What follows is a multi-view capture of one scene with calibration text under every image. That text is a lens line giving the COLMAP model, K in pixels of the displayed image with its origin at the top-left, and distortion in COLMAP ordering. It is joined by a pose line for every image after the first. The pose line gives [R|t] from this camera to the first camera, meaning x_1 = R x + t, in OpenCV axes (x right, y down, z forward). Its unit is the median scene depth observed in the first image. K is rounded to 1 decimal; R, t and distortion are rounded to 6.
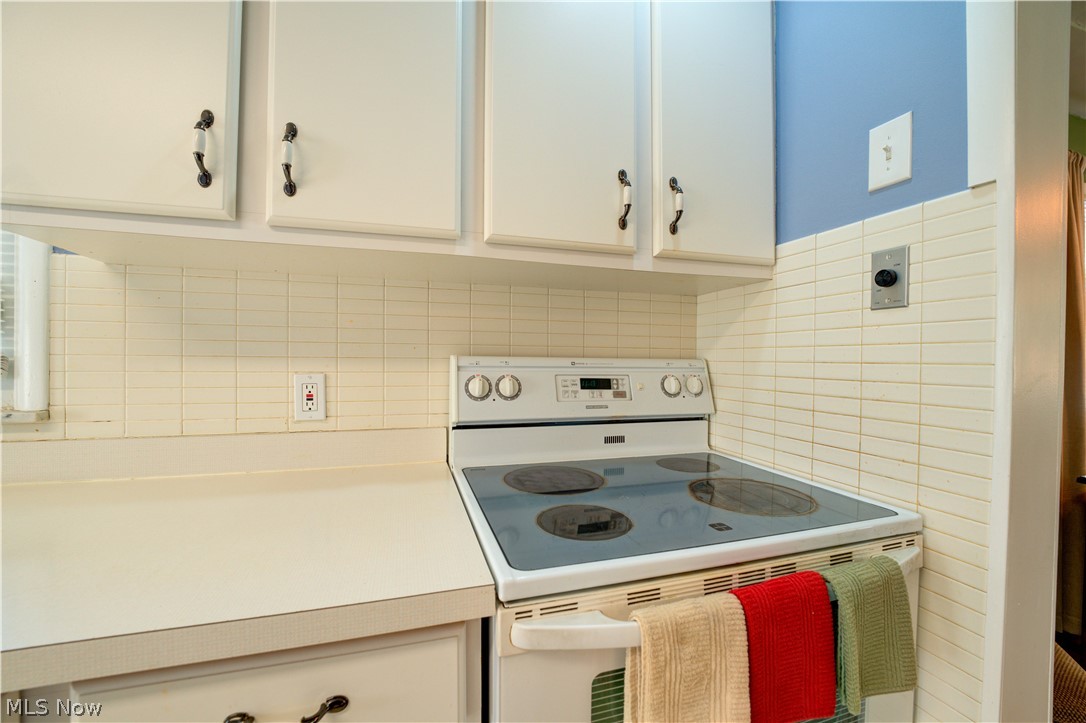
lens RADIAL K [[433.7, 0, 540.9], [0, 433.7, 364.1], [0, 0, 1]] dist [-0.030948, 0.003669]
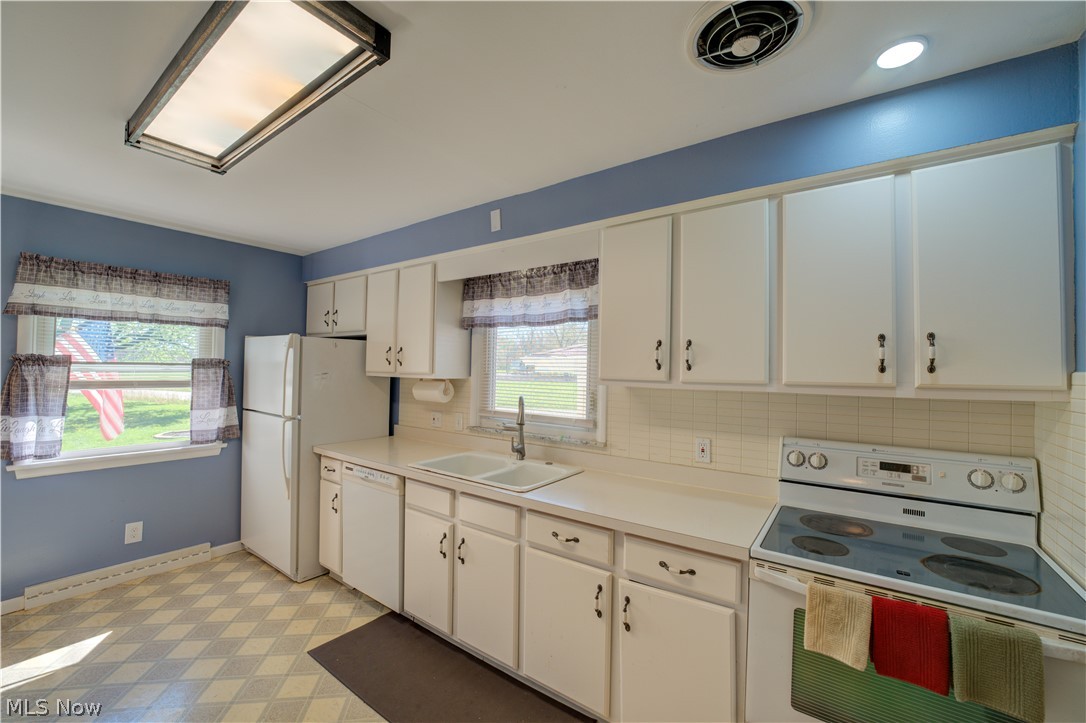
lens RADIAL K [[433.7, 0, 542.6], [0, 433.7, 364.2], [0, 0, 1]] dist [-0.030948, 0.003669]
pose [[0.598767, -0.010172, -0.800859, 0.599628], [-0.018713, 0.999469, -0.026686, -0.247903], [0.800705, 0.030965, 0.598258, -0.768188]]
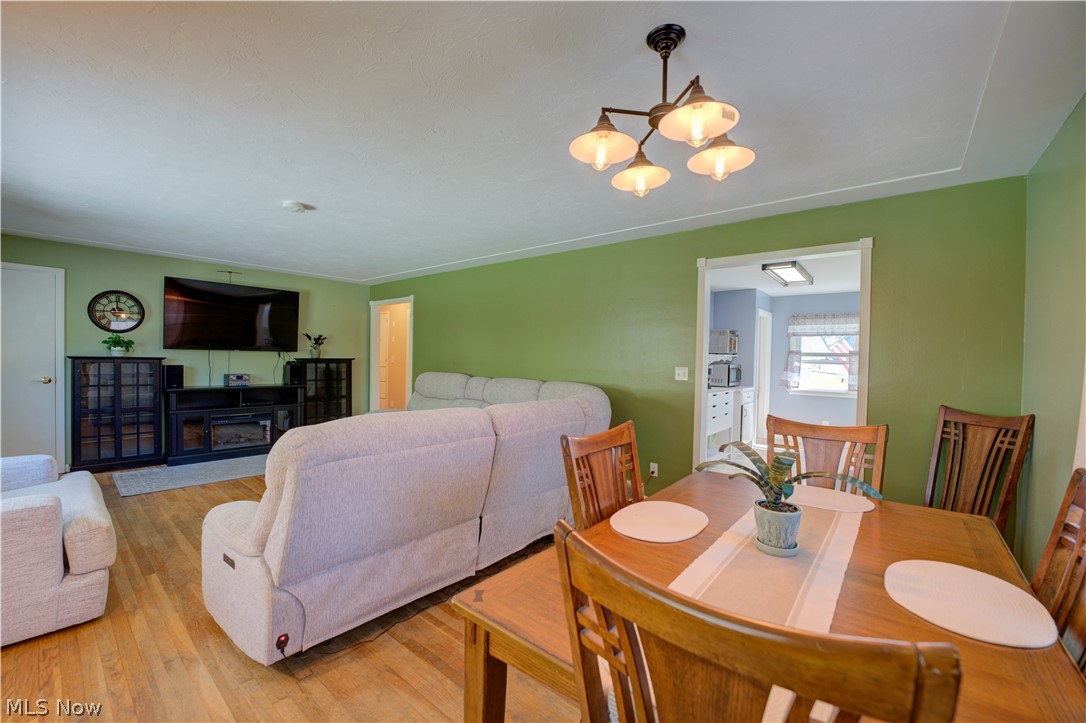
lens RADIAL K [[433.7, 0, 537.3], [0, 433.7, 362.2], [0, 0, 1]] dist [-0.030948, 0.003669]
pose [[-0.842158, -0.017973, -0.538931, 4.048125], [-0.034022, 0.999224, 0.019841, -0.119980], [0.538156, 0.035045, -0.842116, 1.859579]]
